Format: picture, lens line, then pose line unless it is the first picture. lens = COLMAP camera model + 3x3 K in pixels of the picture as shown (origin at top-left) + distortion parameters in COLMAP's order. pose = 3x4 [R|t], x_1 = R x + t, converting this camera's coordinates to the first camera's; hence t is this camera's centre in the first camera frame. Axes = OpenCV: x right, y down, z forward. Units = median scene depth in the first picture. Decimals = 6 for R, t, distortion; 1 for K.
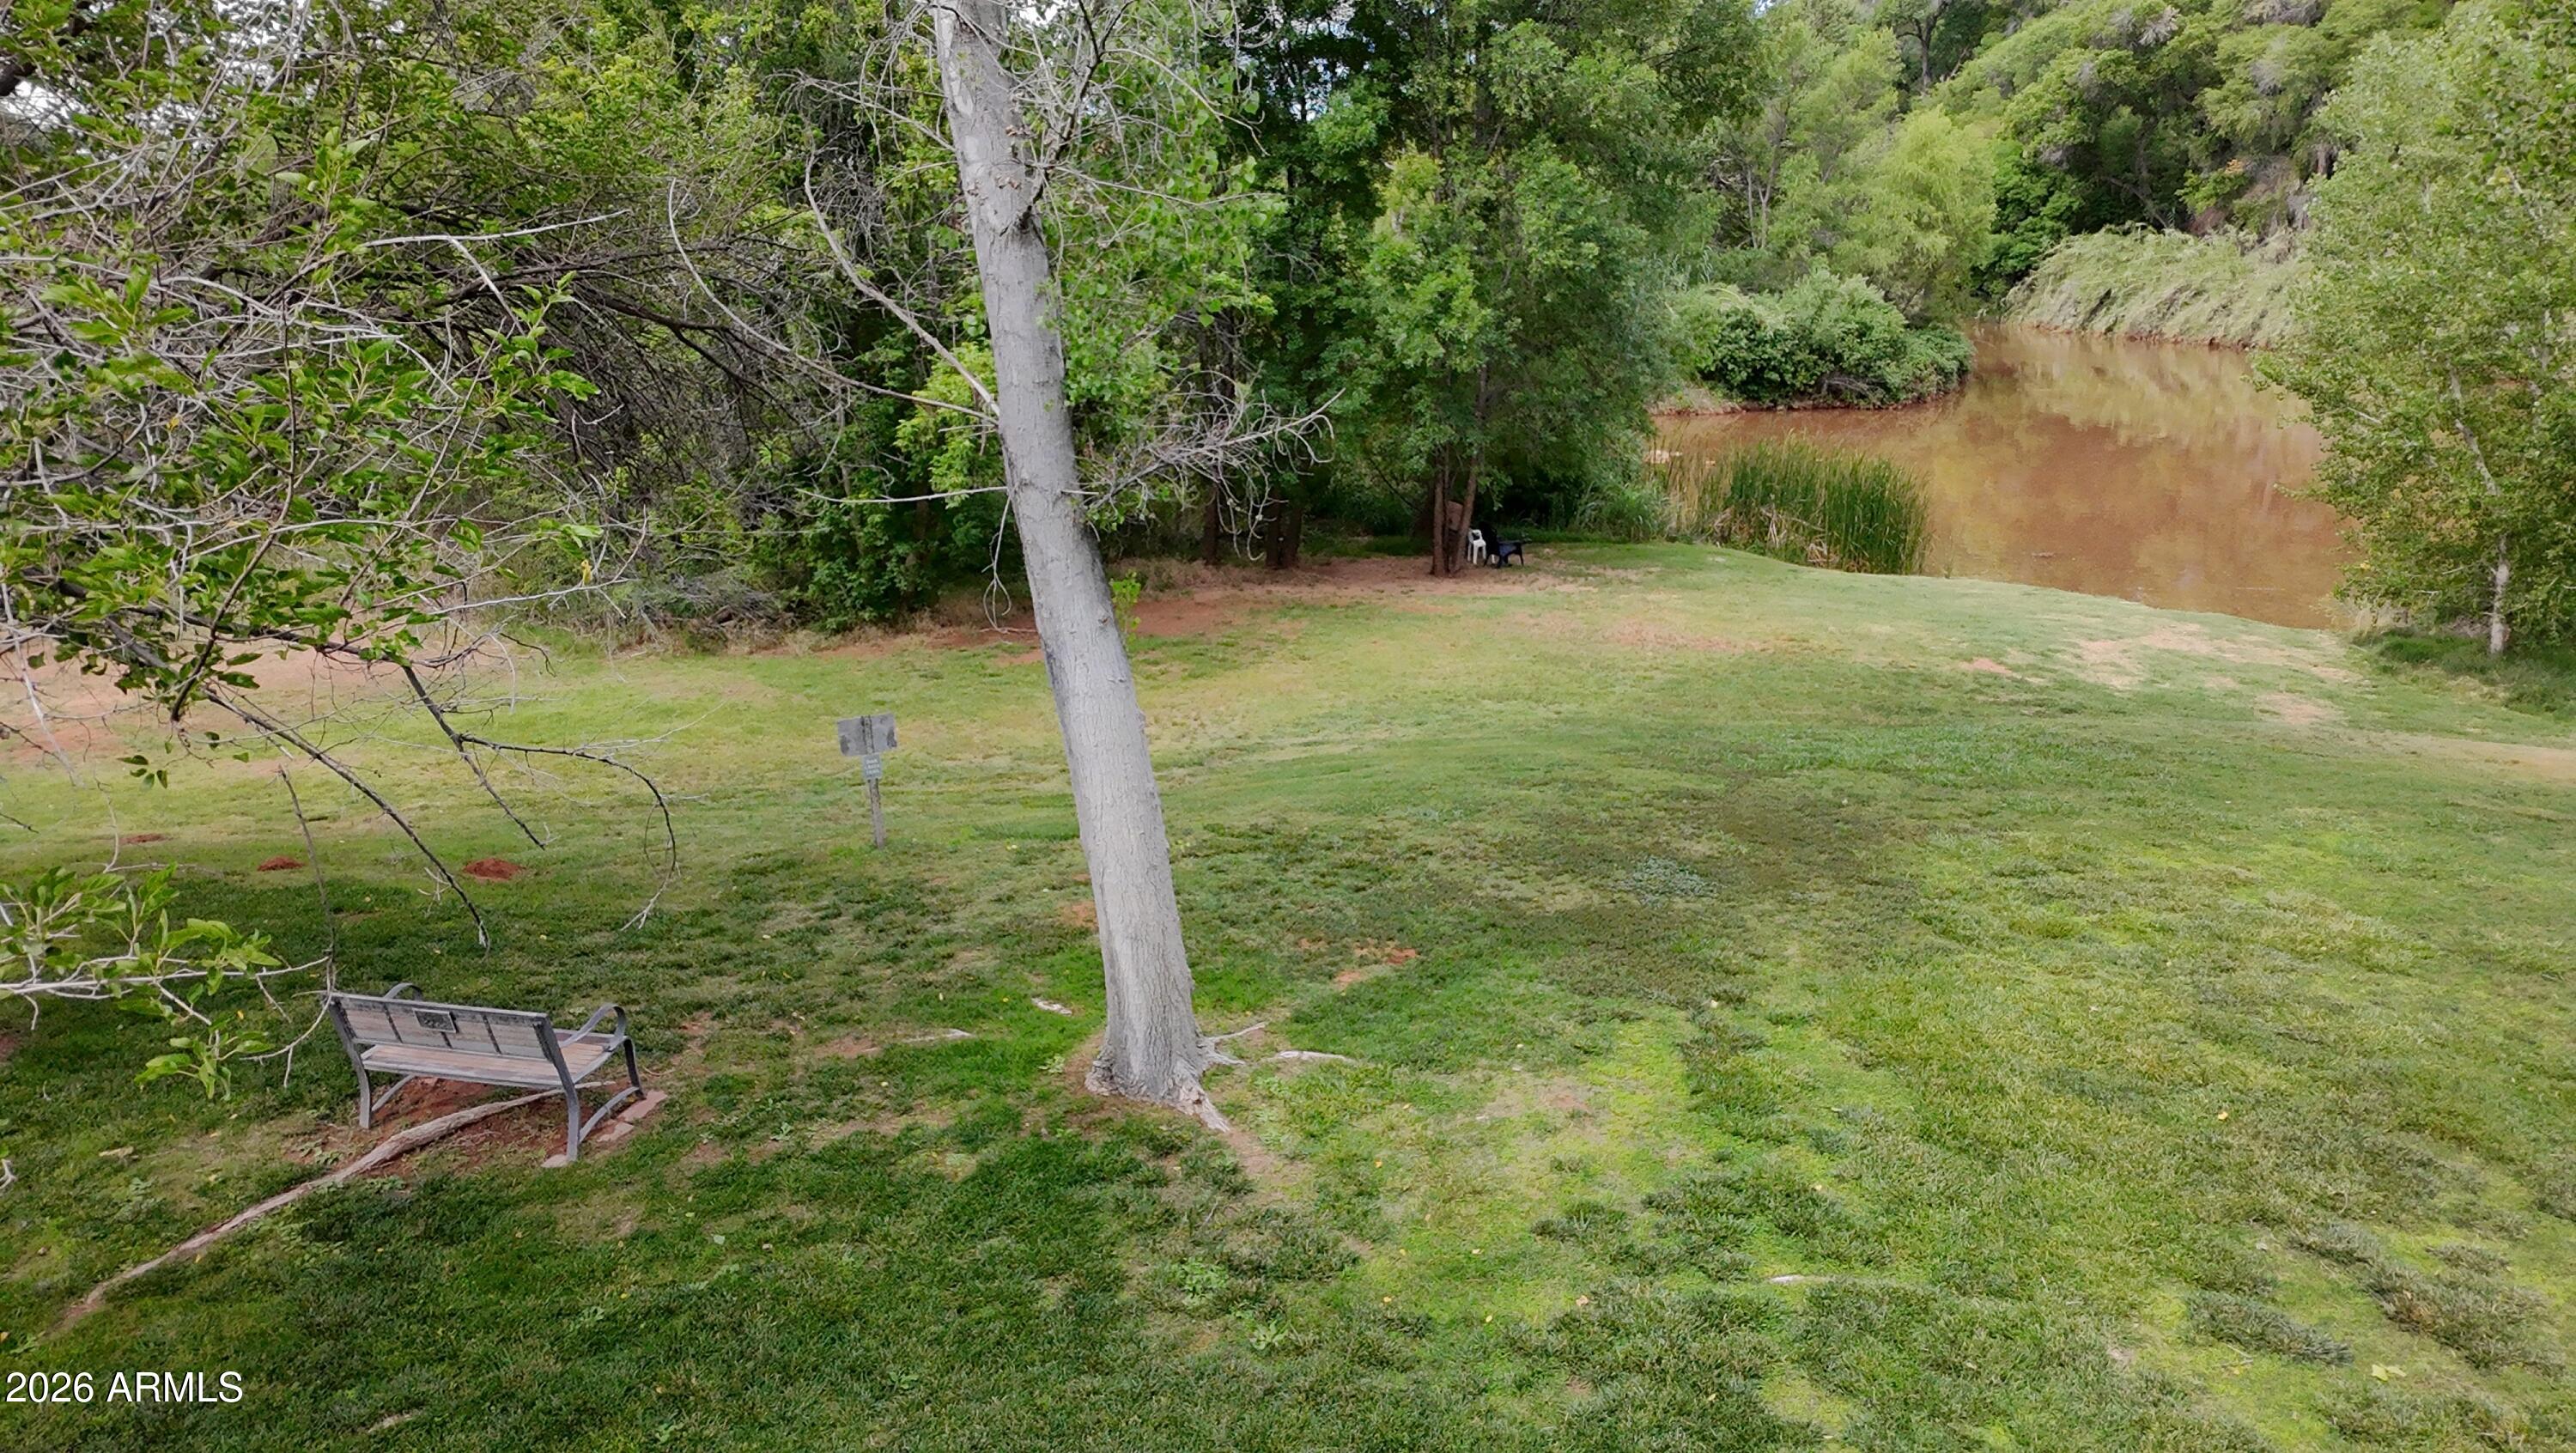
lens RADIAL K [[1634.4, 0, 1292.9], [0, 1634.4, 733.7], [0, 0, 1]] dist [0.005274, -0.005471]
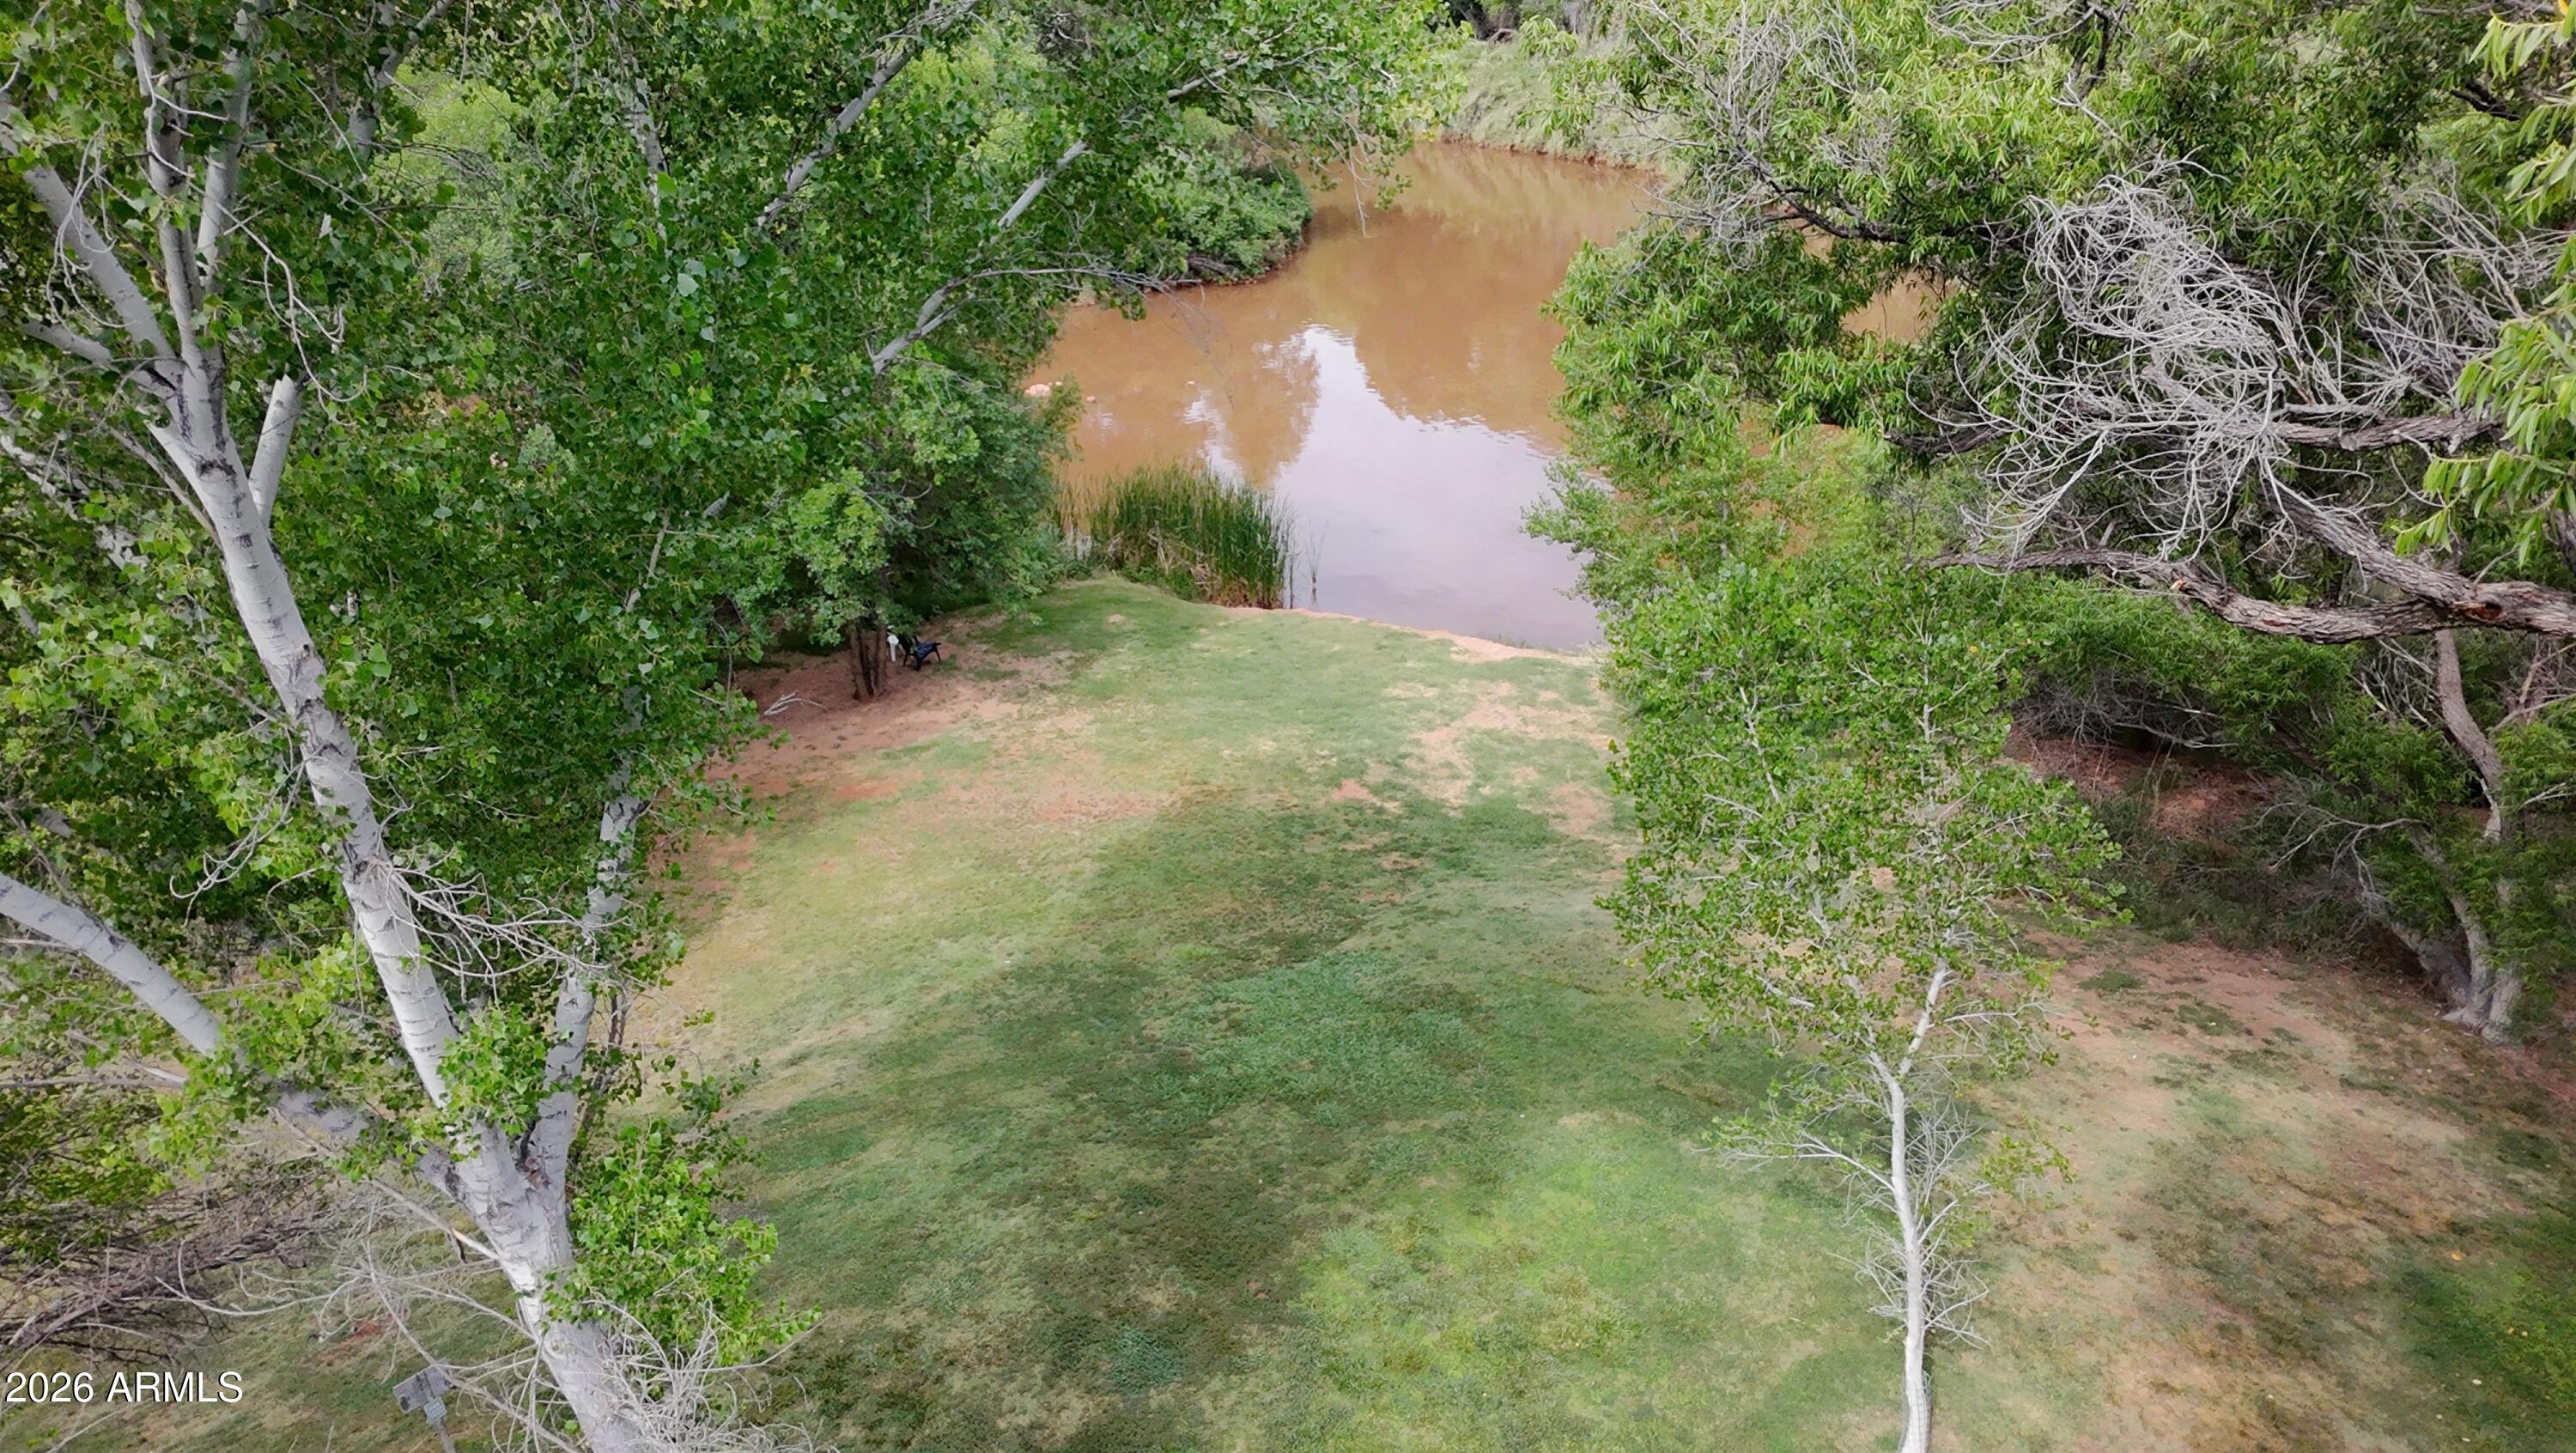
lens RADIAL K [[1634.4, 0, 1296.0], [0, 1634.4, 720.6], [0, 0, 1]] dist [0.005274, -0.005471]
pose [[0.930118, -0.160829, 0.330174, -0.000504], [0.106627, 0.978548, 0.176281, -0.105641], [-0.351442, -0.128757, 0.927314, -0.030727]]
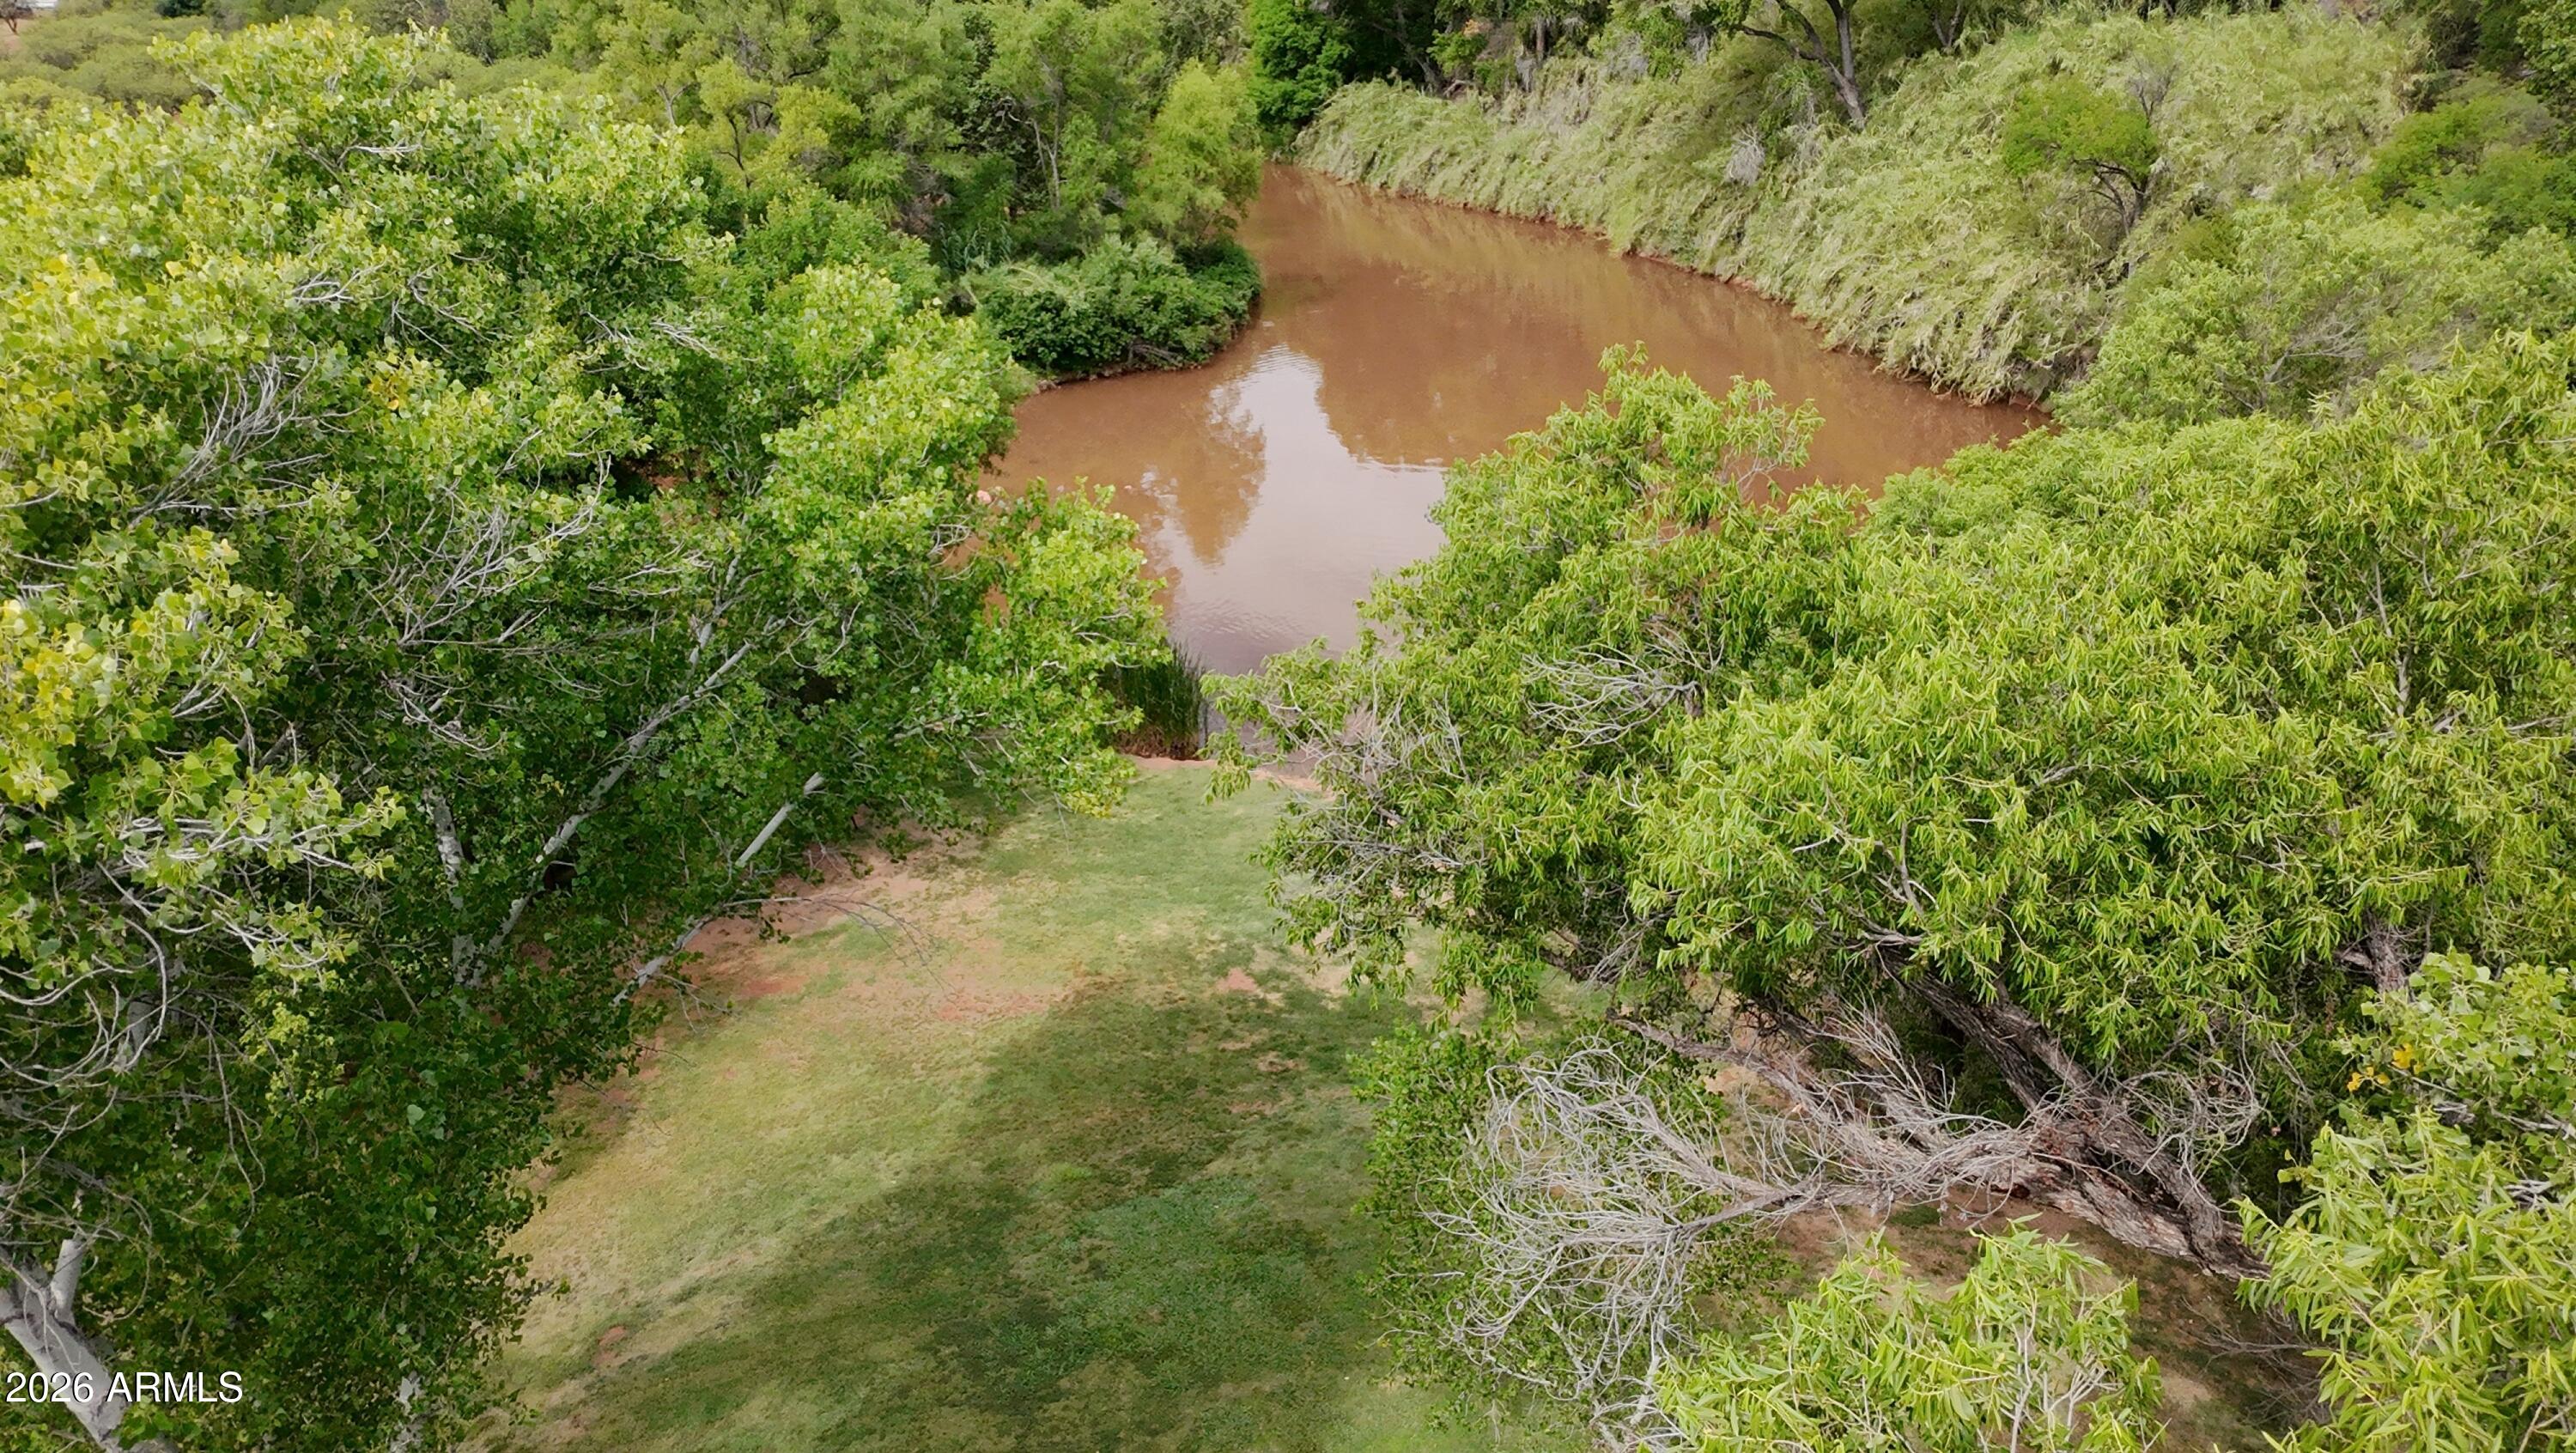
lens RADIAL K [[1634.4, 0, 1293.8], [0, 1634.4, 722.7], [0, 0, 1]] dist [0.005274, -0.005471]
pose [[0.926445, -0.164334, 0.338665, 0.024193], [0.108194, 0.977960, 0.178572, -0.156670], [-0.360546, -0.128796, 0.923806, -0.052312]]
